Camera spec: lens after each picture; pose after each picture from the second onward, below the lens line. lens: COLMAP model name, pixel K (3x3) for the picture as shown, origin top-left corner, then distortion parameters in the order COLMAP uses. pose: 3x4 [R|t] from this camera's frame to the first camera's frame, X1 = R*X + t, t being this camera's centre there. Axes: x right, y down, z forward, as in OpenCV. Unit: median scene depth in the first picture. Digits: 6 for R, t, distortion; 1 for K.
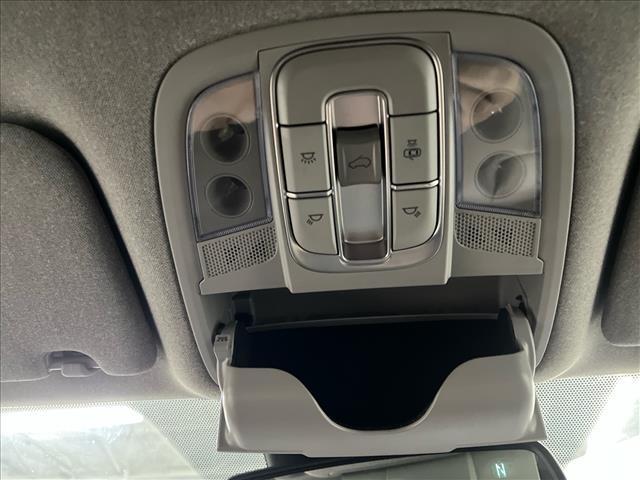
lens RADIAL K [[487.9, 0, 319.9], [0, 487.9, 242.5], [0, 0, 1]] dist [0.041689, -0.047192]
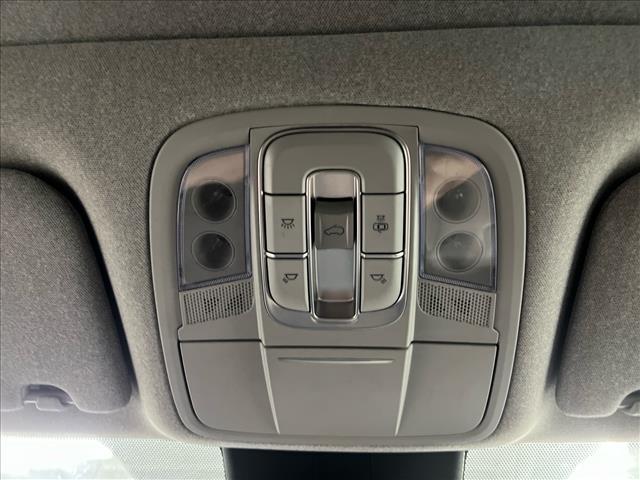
lens RADIAL K [[487.9, 0, 322.5], [0, 487.9, 238.1], [0, 0, 1]] dist [0.041689, -0.047192]
pose [[0.997084, 0.074332, 0.017247, 0.036456], [-0.072475, 0.993233, -0.090745, -0.044080], [-0.023875, 0.089231, 0.995725, -0.093237]]
